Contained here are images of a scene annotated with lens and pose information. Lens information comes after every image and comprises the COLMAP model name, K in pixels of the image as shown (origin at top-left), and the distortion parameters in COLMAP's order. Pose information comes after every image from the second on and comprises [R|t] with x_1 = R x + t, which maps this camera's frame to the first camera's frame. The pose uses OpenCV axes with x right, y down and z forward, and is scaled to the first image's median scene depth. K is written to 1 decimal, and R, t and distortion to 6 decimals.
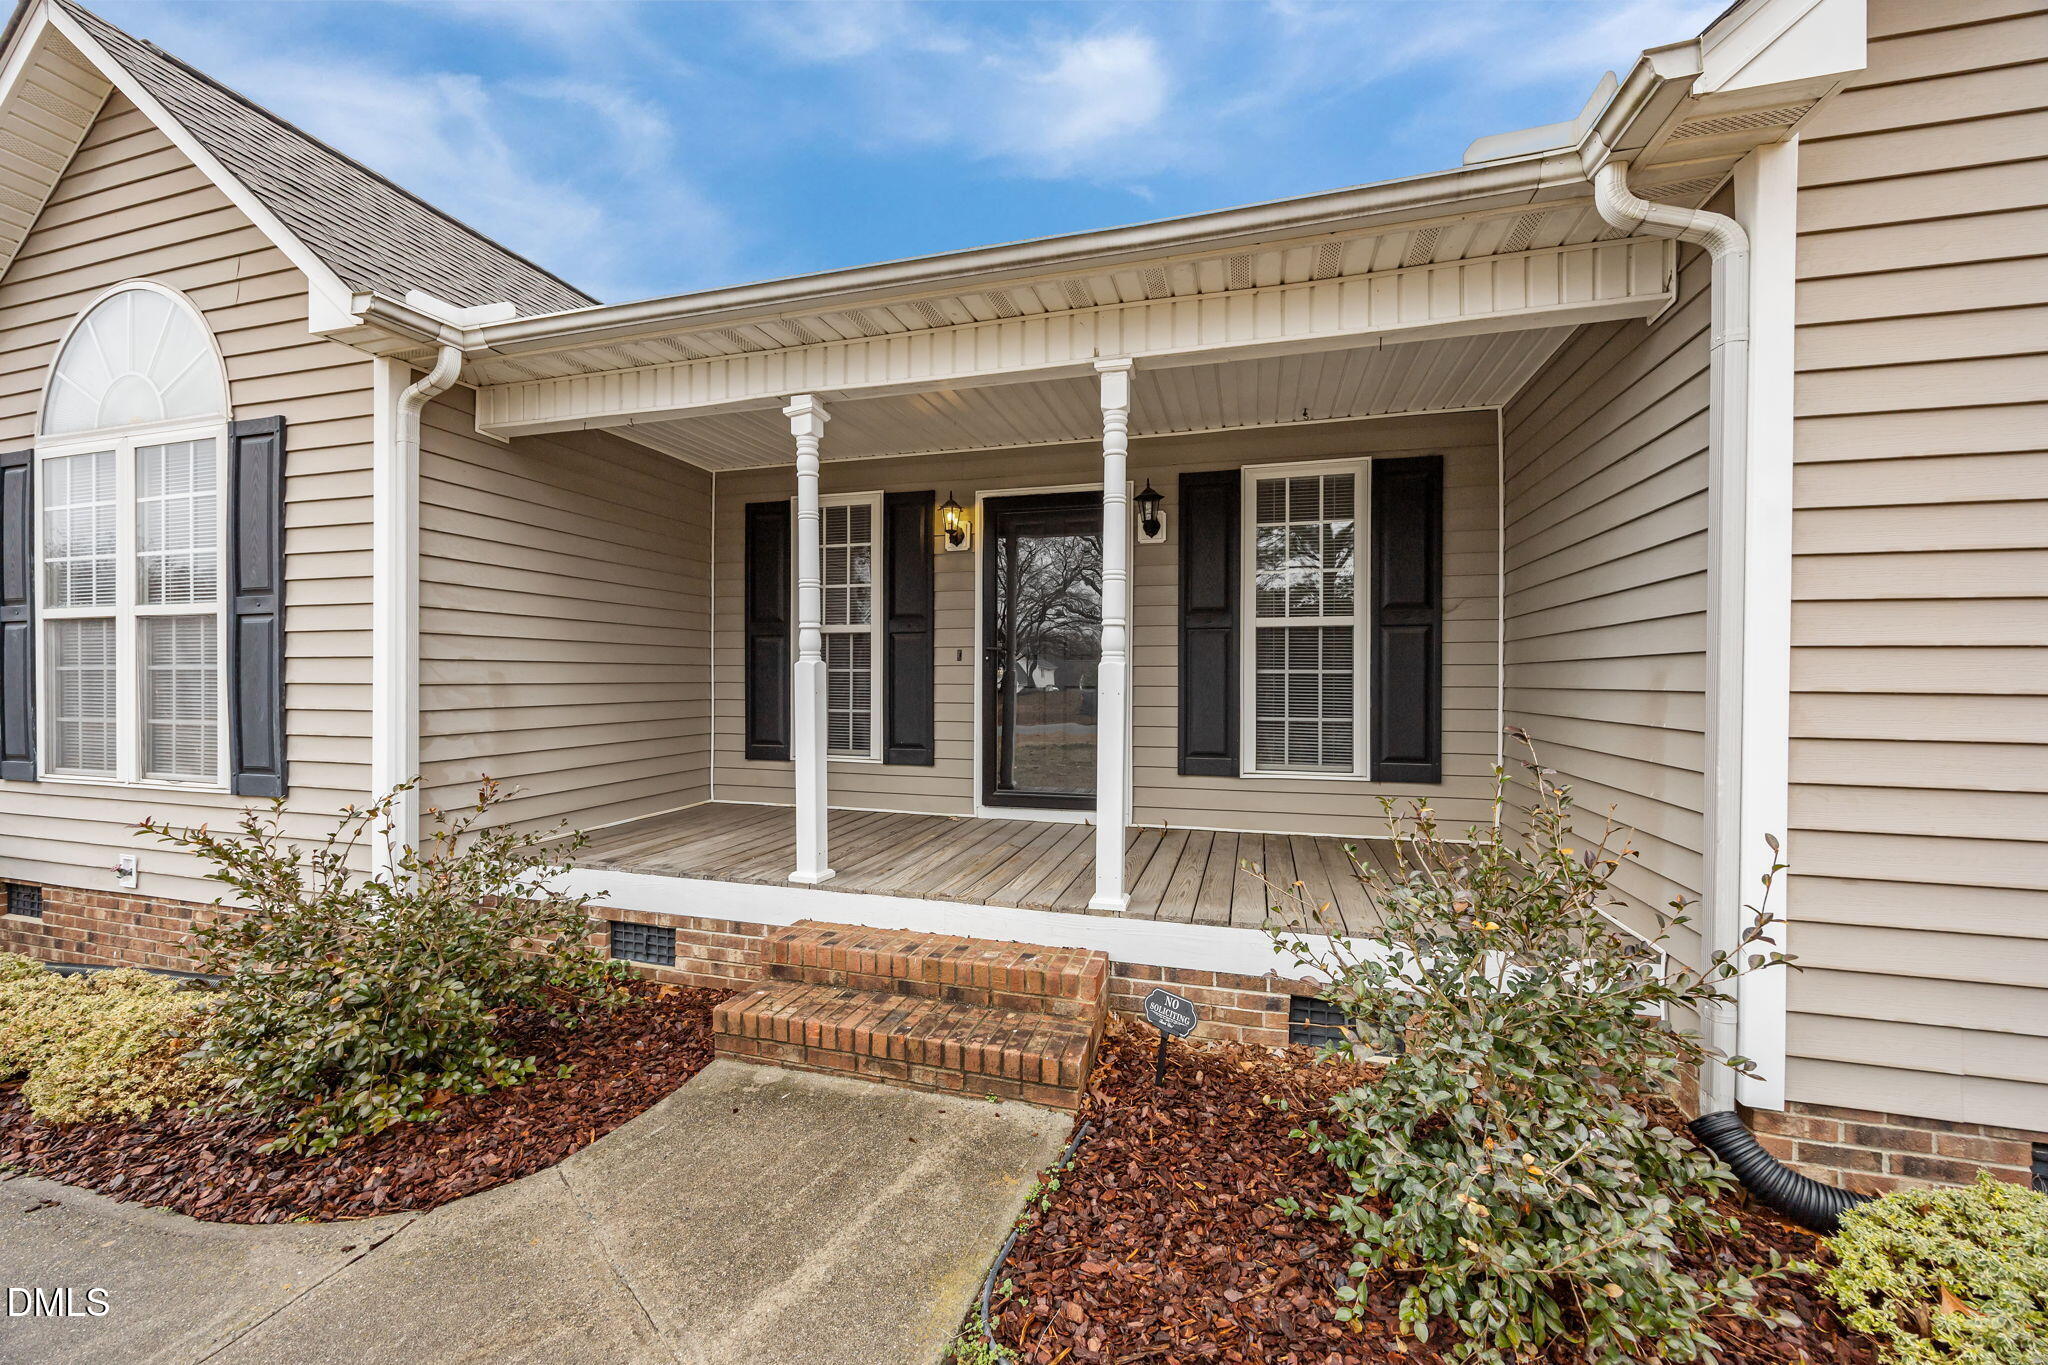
lens RADIAL K [[786.8, 0, 1029.8], [0, 786.8, 677.5], [0, 0, 1]] dist [-0.006124, -0.000030]
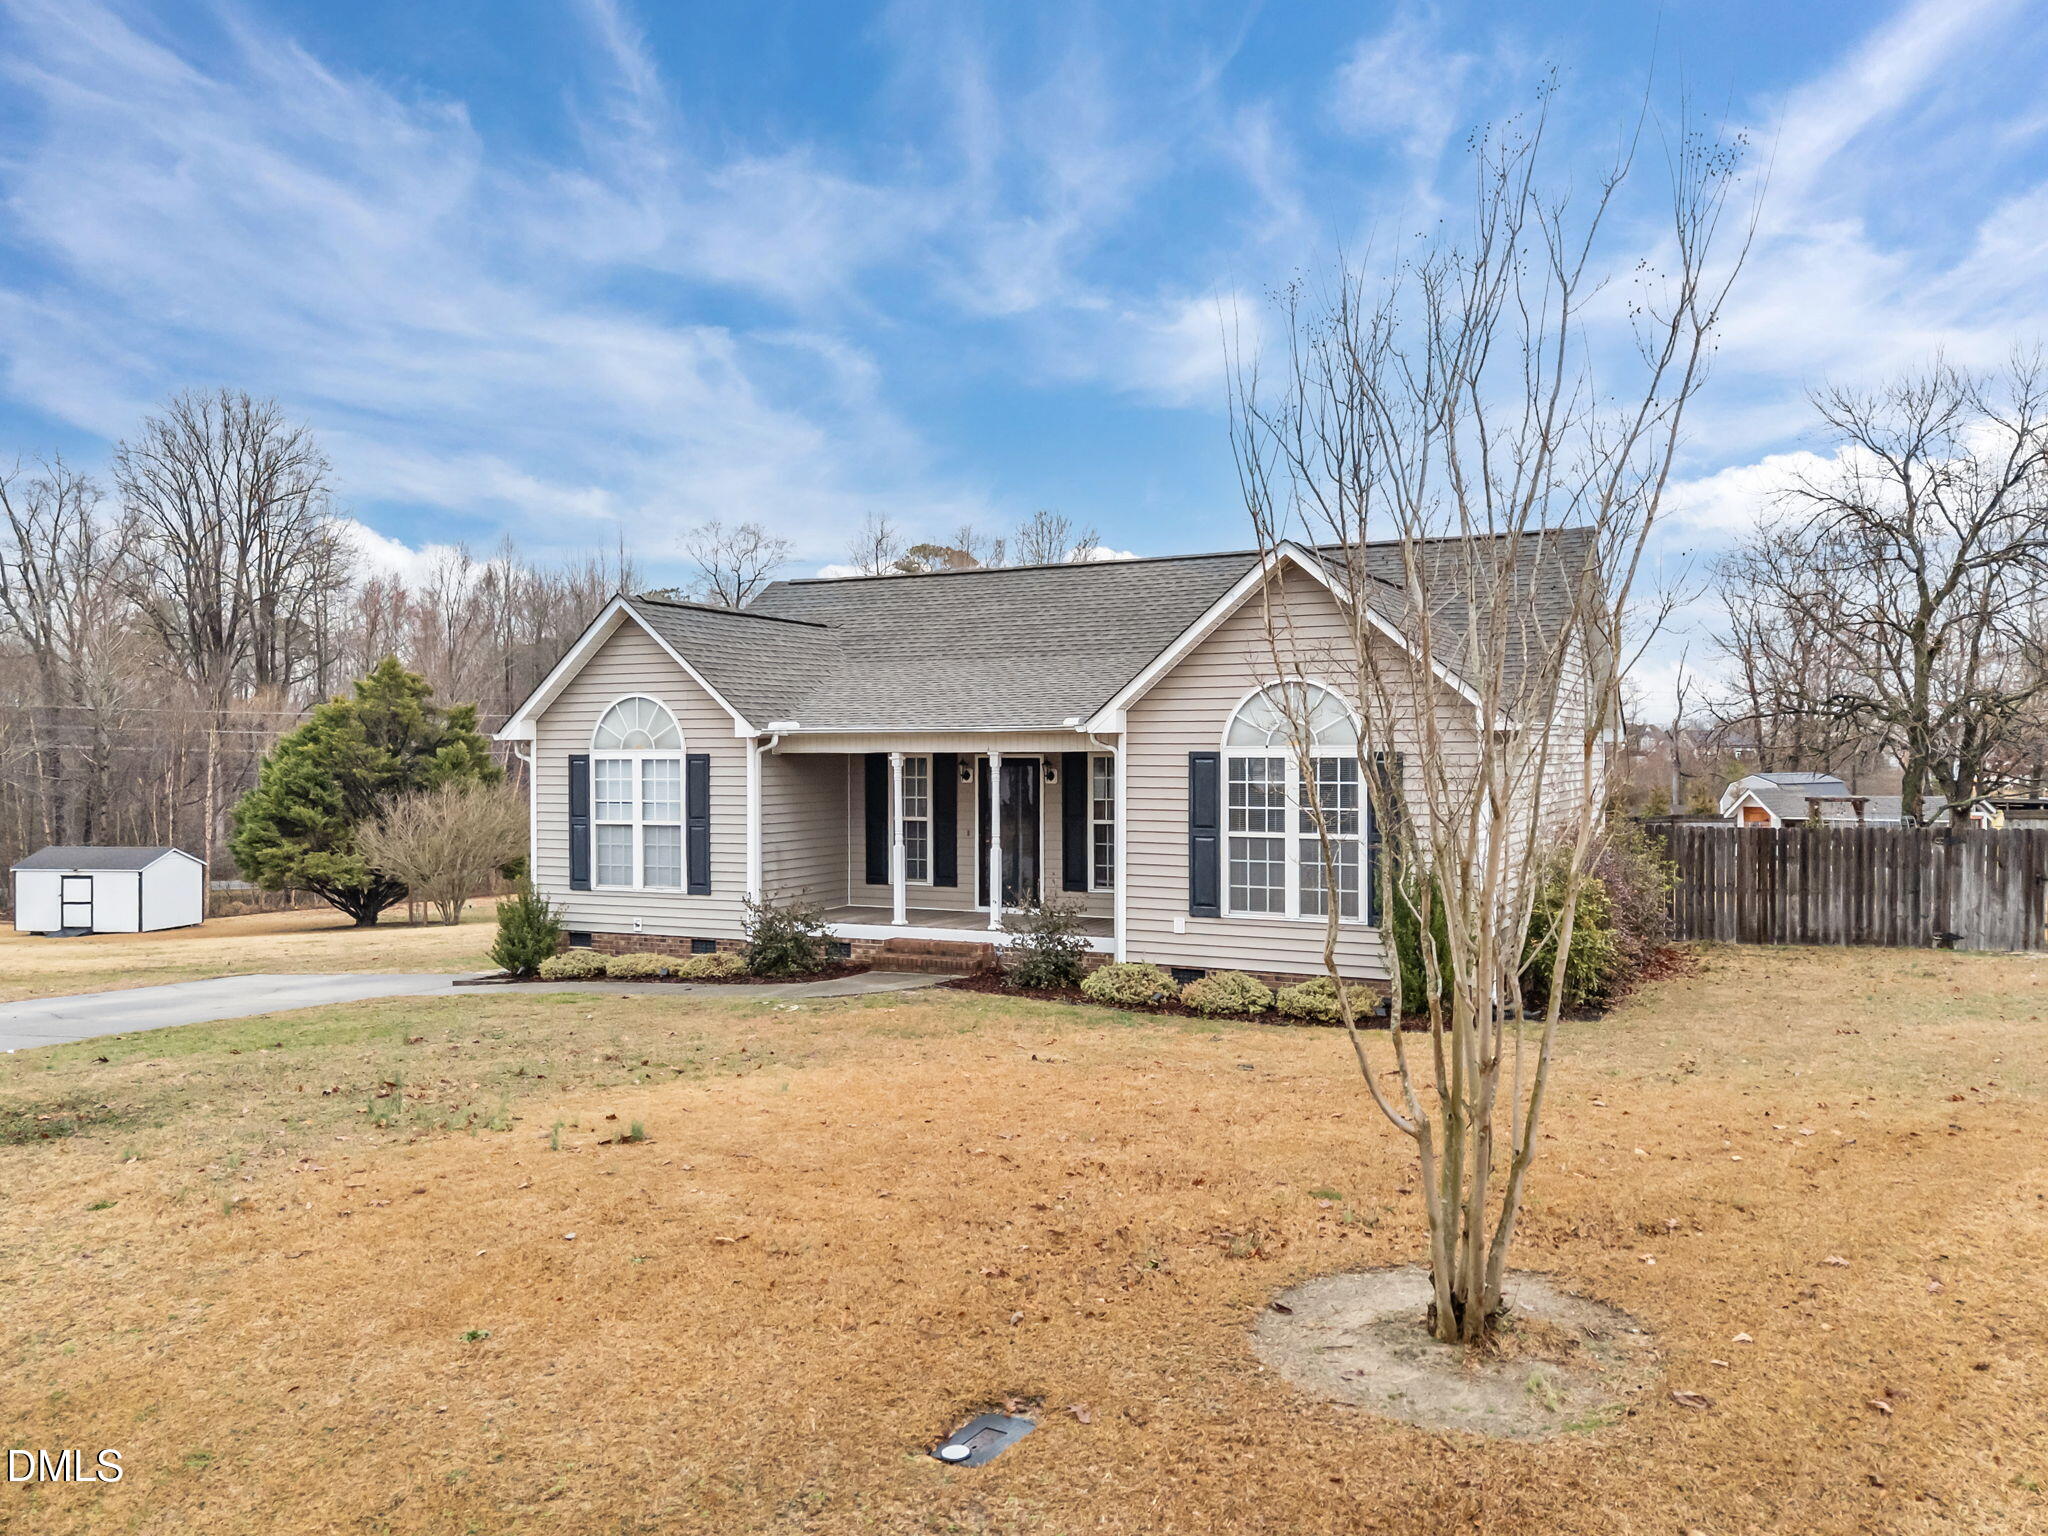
lens RADIAL K [[1571.6, 0, 1024.7], [0, 1571.6, 731.4], [0, 0, 1]] dist [0.106282, -0.110176]
pose [[0.982186, -0.010855, -0.187597, 1.054274], [0.008929, 0.999898, -0.011109, -0.313470], [0.187699, 0.009236, 0.982183, -3.832512]]
